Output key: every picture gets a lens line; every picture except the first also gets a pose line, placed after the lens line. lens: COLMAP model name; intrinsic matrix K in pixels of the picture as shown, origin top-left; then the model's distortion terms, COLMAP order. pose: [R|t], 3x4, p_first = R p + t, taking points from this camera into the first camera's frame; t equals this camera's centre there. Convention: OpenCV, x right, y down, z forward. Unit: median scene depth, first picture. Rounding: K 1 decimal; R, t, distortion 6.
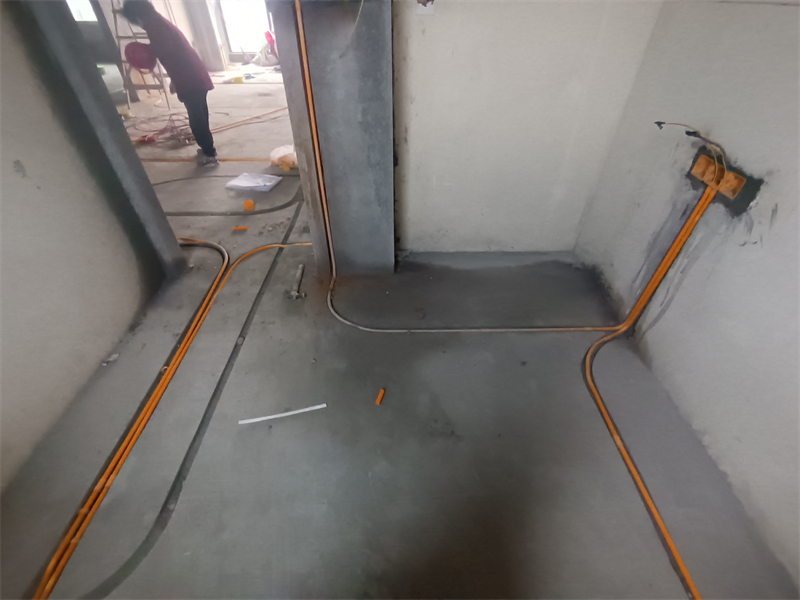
lens RADIAL K [[366.6, 0, 397.3], [0, 366.6, 305.6], [0, 0, 1]] dist [-0.001821, -0.001849]
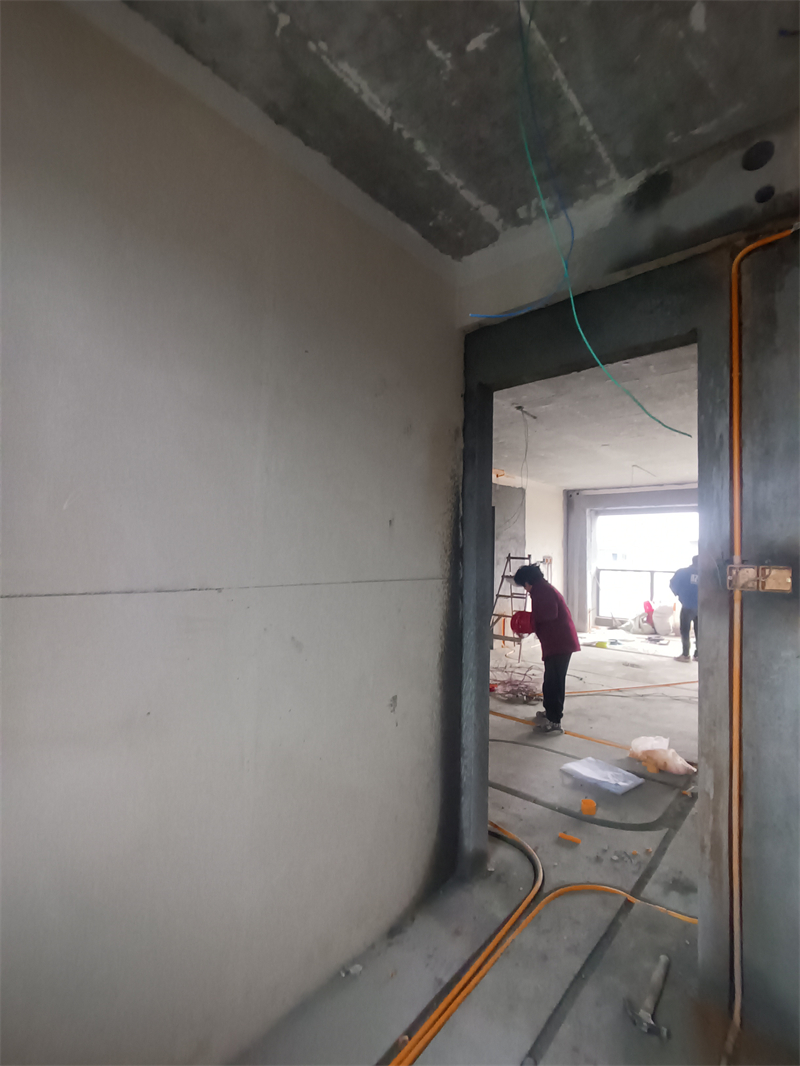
lens RADIAL K [[488.5, 0, 402.9], [0, 488.5, 536.6], [0, 0, 1]] dist [-0.001821, -0.001849]
pose [[0.745940, -0.006209, -0.665984, -0.084678], [-0.454353, 0.726391, -0.515674, -0.018639], [0.486966, 0.687254, 0.539023, -0.023815]]
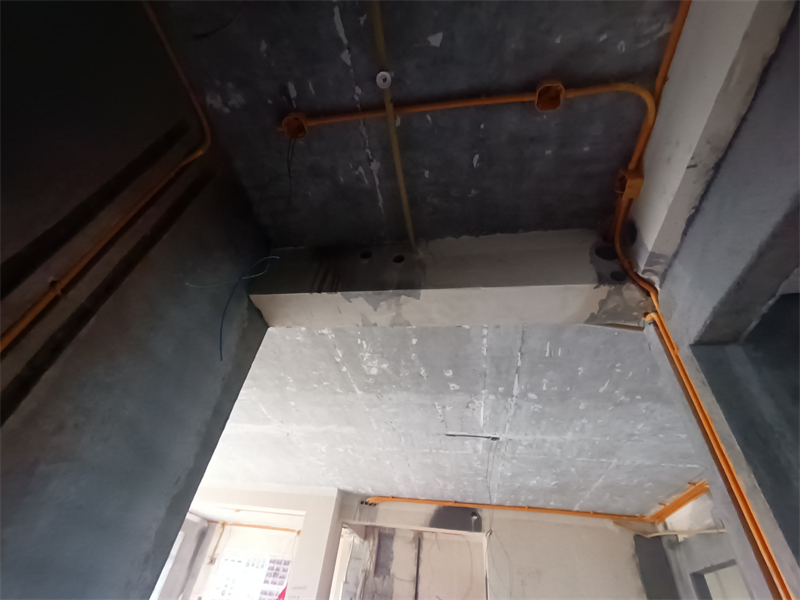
lens RADIAL K [[366.6, 0, 399.5], [0, 366.6, 301.9], [0, 0, 1]] dist [-0.001821, -0.001849]
pose [[0.150895, 0.674402, 0.722781, -2.792487], [0.568027, 0.539246, -0.621739, -1.434993], [-0.809059, 0.504376, -0.301709, 1.560123]]
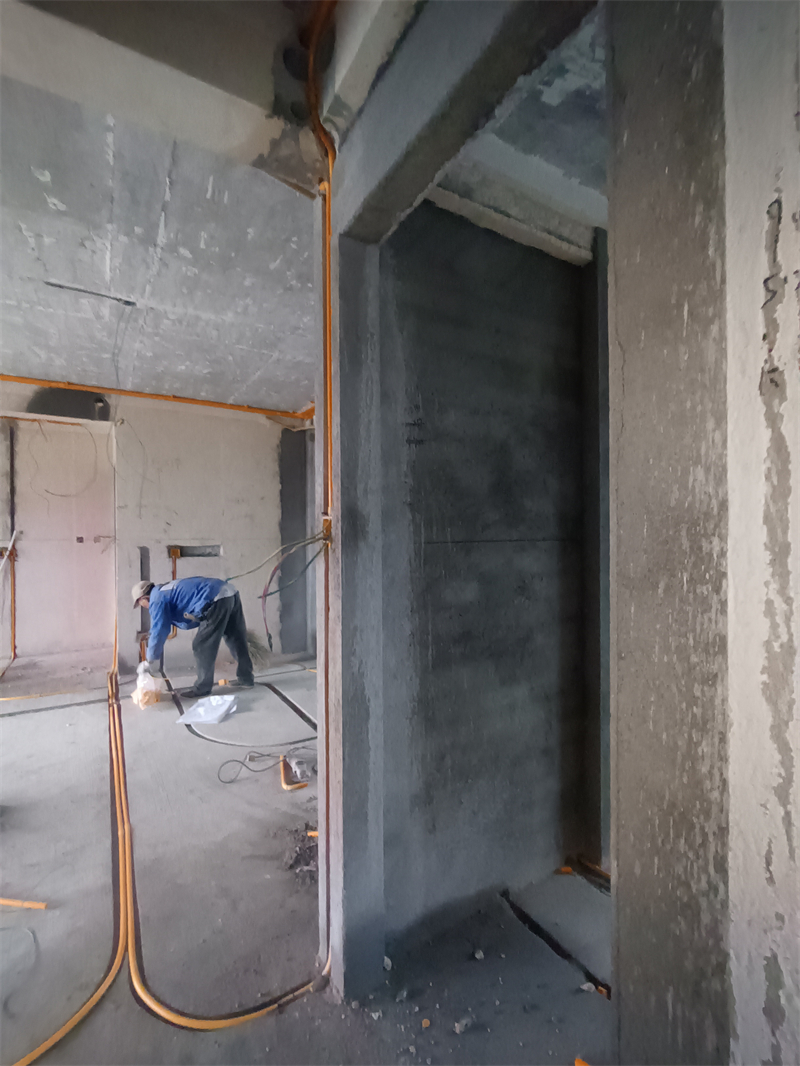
lens RADIAL K [[488.5, 0, 406.5], [0, 488.5, 538.5], [0, 0, 1]] dist [-0.001821, -0.001849]
pose [[-0.524028, 0.001927, 0.851699, -2.939828], [0.567135, 0.746842, 0.347253, -1.354012], [-0.635415, 0.664999, -0.392459, 1.583115]]
